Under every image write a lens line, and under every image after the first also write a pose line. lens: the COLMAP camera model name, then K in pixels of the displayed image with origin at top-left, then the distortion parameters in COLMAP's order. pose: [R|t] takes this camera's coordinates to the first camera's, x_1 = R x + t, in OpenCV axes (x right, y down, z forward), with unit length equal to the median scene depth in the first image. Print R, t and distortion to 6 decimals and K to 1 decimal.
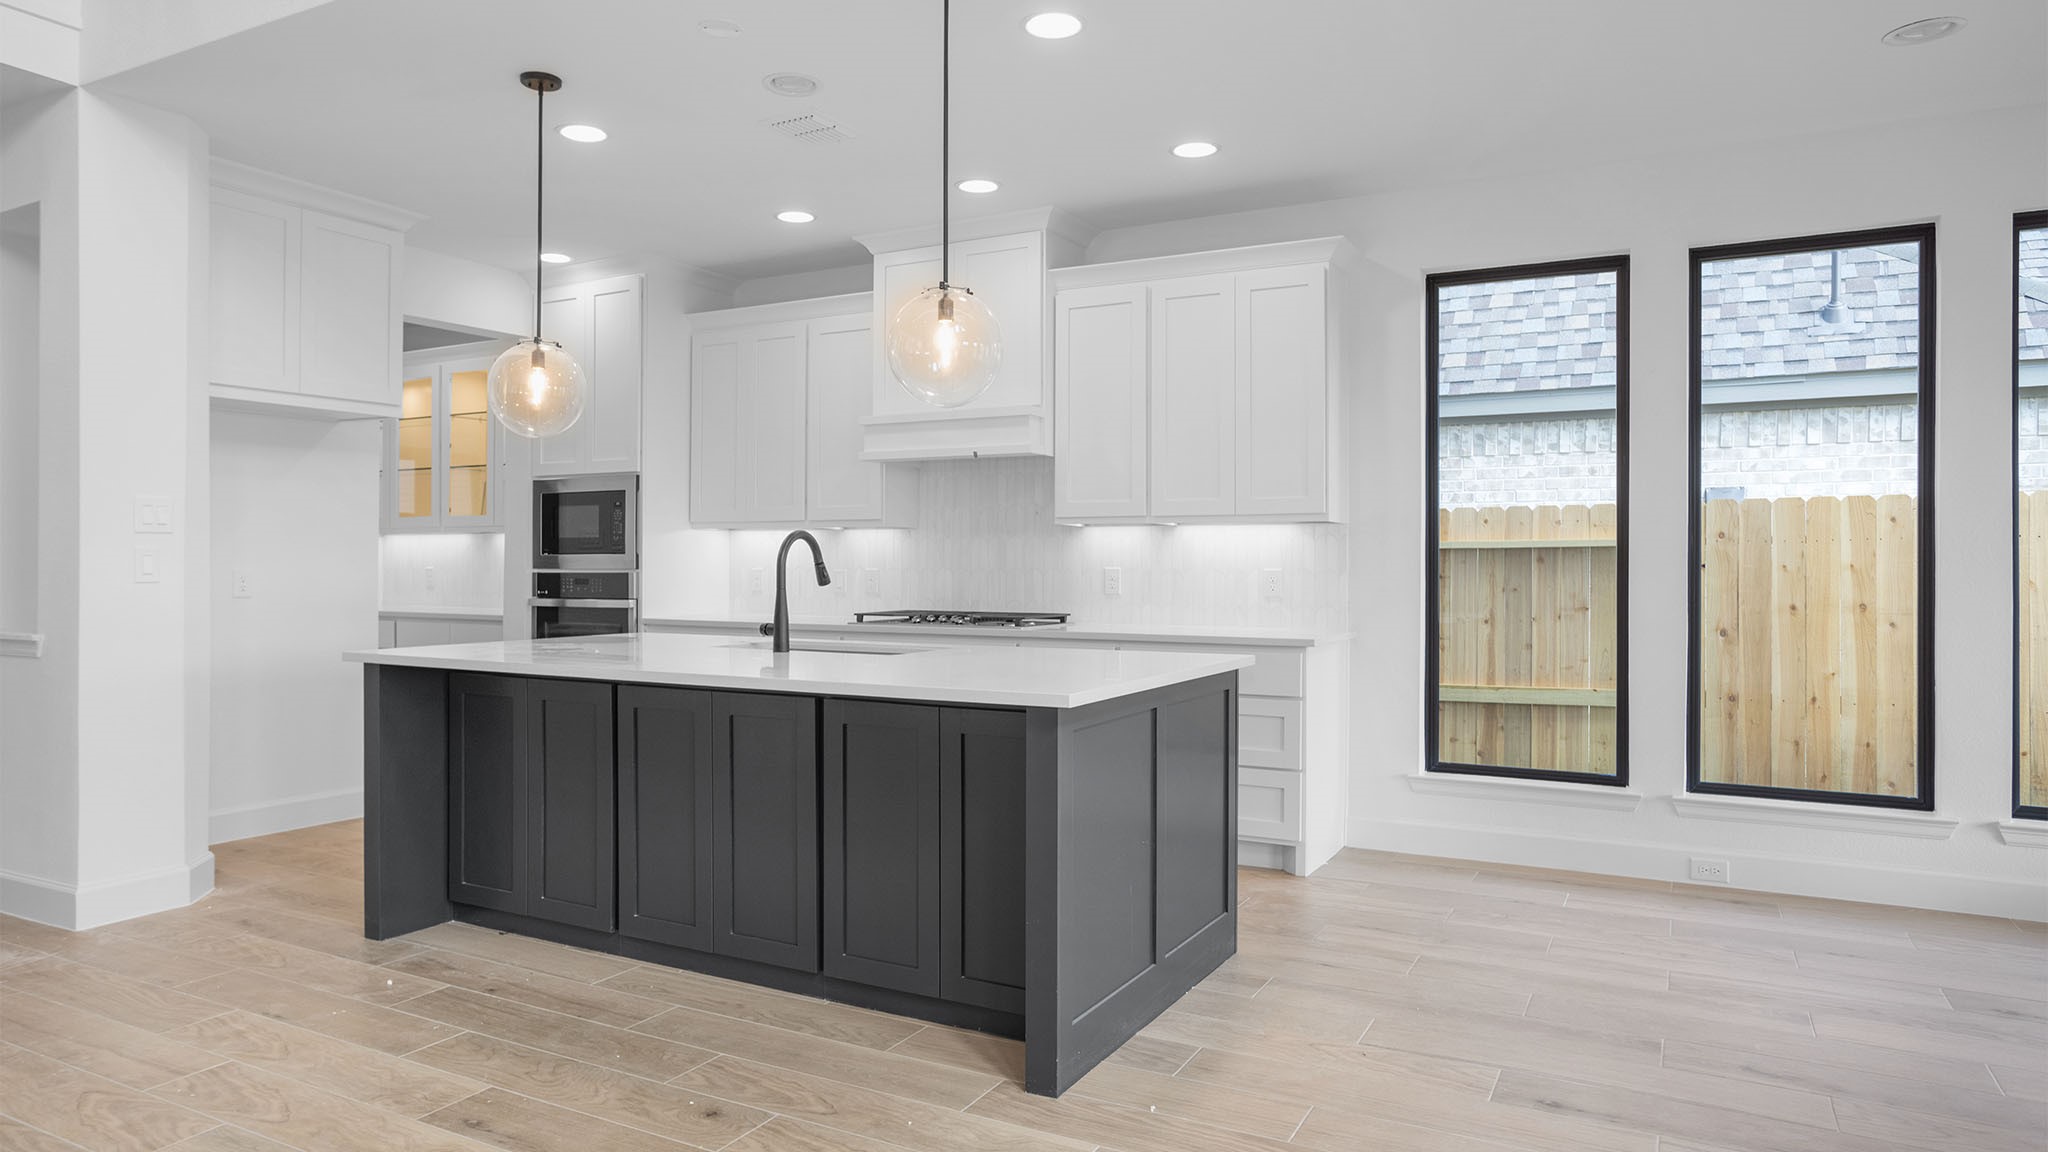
lens RADIAL K [[1238.3, 0, 1007.5], [0, 1238.3, 582.0], [0, 0, 1]] dist [-0.003243, 0.008444]
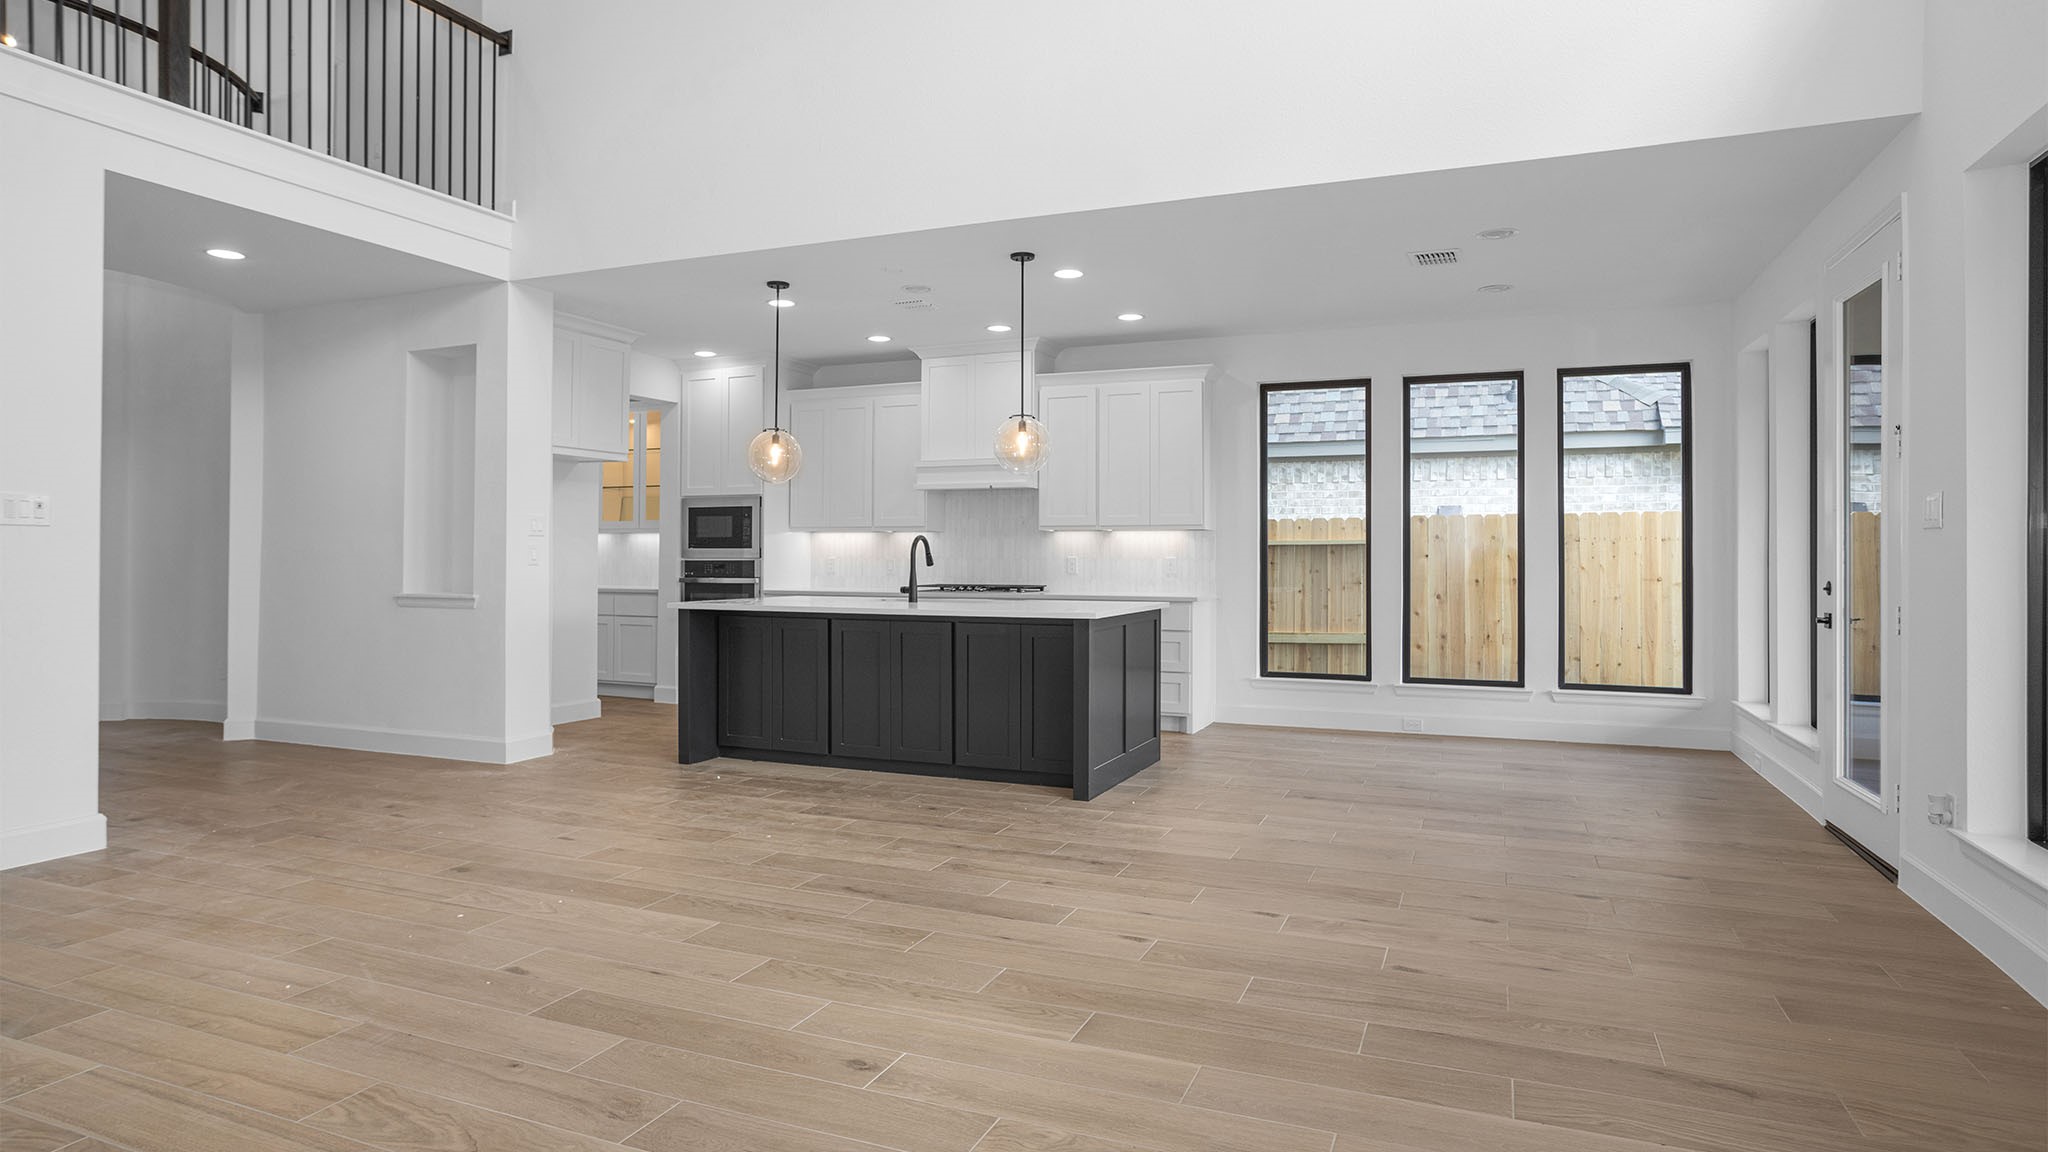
lens RADIAL K [[1148.6, 0, 1030.4], [0, 1148.6, 561.6], [0, 0, 1]] dist [0.000607, -0.000486]
pose [[0.993237, -0.000410, 0.116105, -0.151123], [0.001699, 0.999938, -0.011005, 0.011618], [-0.116093, 0.011128, 0.993176, -0.505763]]
